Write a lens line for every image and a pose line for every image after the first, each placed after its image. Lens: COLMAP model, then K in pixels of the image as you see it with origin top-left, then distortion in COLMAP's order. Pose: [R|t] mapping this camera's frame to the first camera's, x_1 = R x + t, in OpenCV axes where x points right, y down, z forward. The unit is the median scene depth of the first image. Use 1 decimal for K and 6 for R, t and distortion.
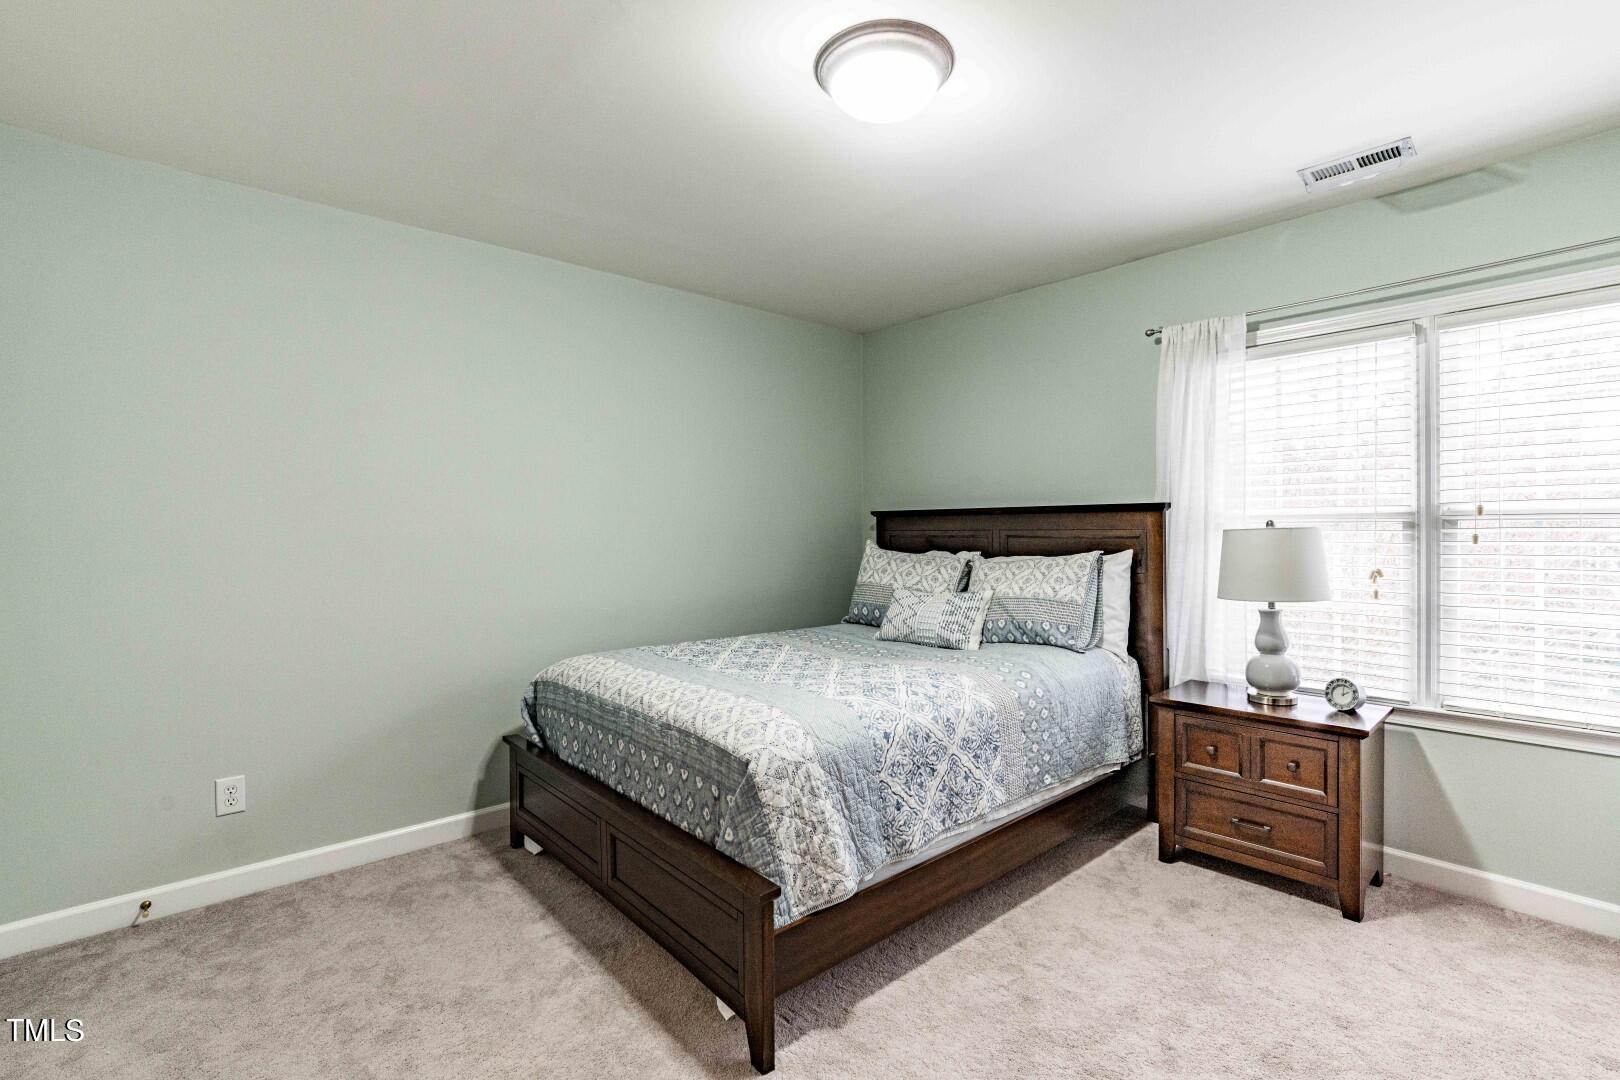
lens RADIAL K [[737.2, 0, 811.9], [0, 737.2, 533.7], [0, 0, 1]] dist [-0.029871, 0.012022]
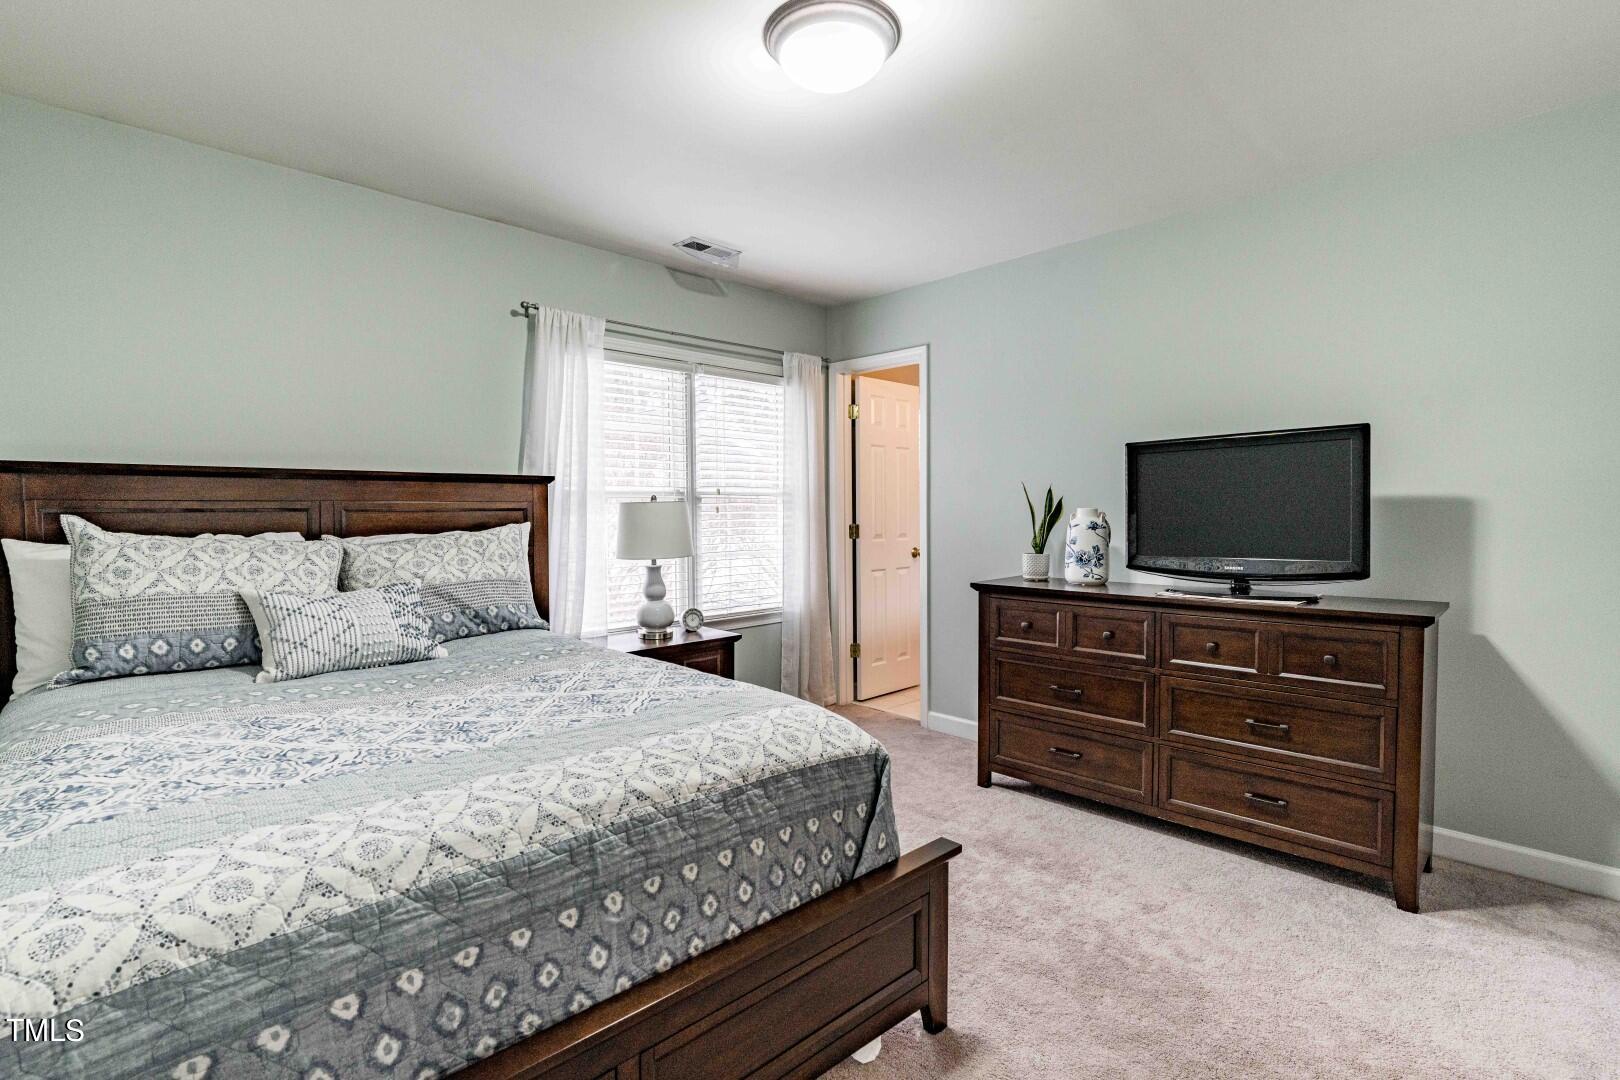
lens RADIAL K [[743.7, 0, 810.0], [0, 743.7, 540.0], [0, 0, 1]] dist [-0.029468, 0.011508]
pose [[-0.033664, -0.034081, 0.998852, -0.677015], [0.008095, 0.999376, 0.034372, 0.017332], [-0.999400, 0.009243, -0.033367, 0.774449]]
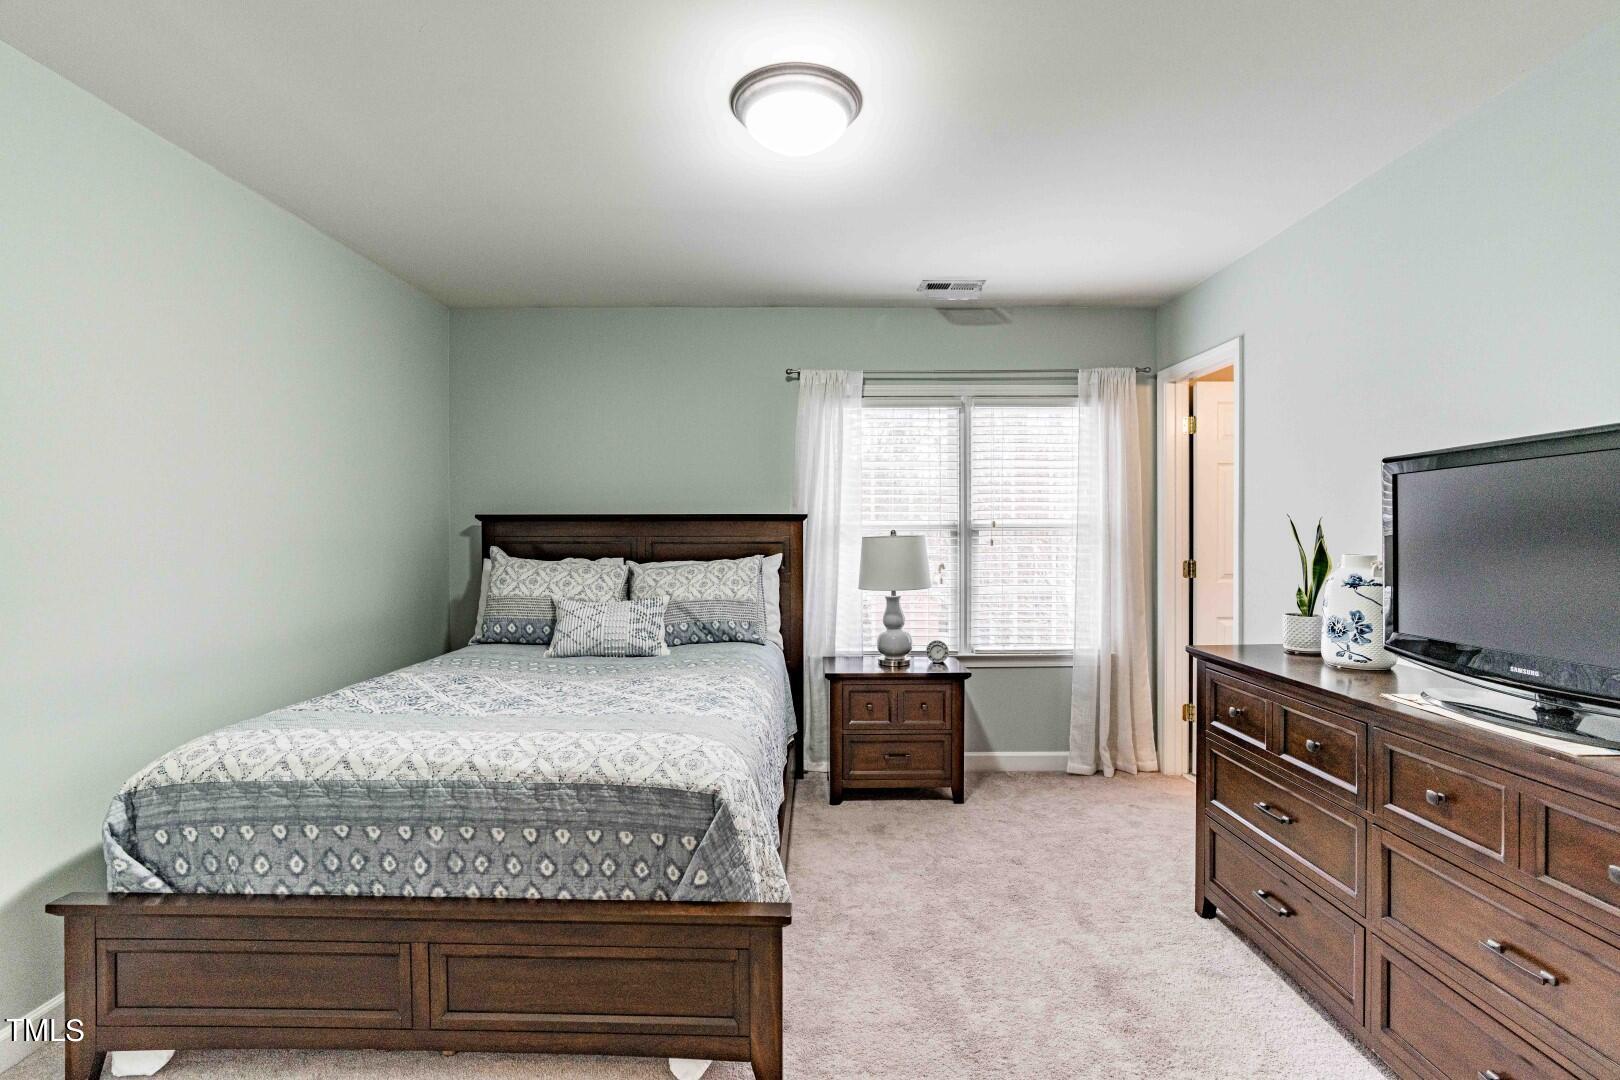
lens RADIAL K [[737.2, 0, 811.9], [0, 737.2, 533.7], [0, 0, 1]] dist [-0.029871, 0.012022]
pose [[0.670334, -0.001995, 0.742057, -0.486304], [0.000935, 0.999998, 0.001844, -0.014122], [-0.742059, -0.000542, 0.670335, 0.198449]]
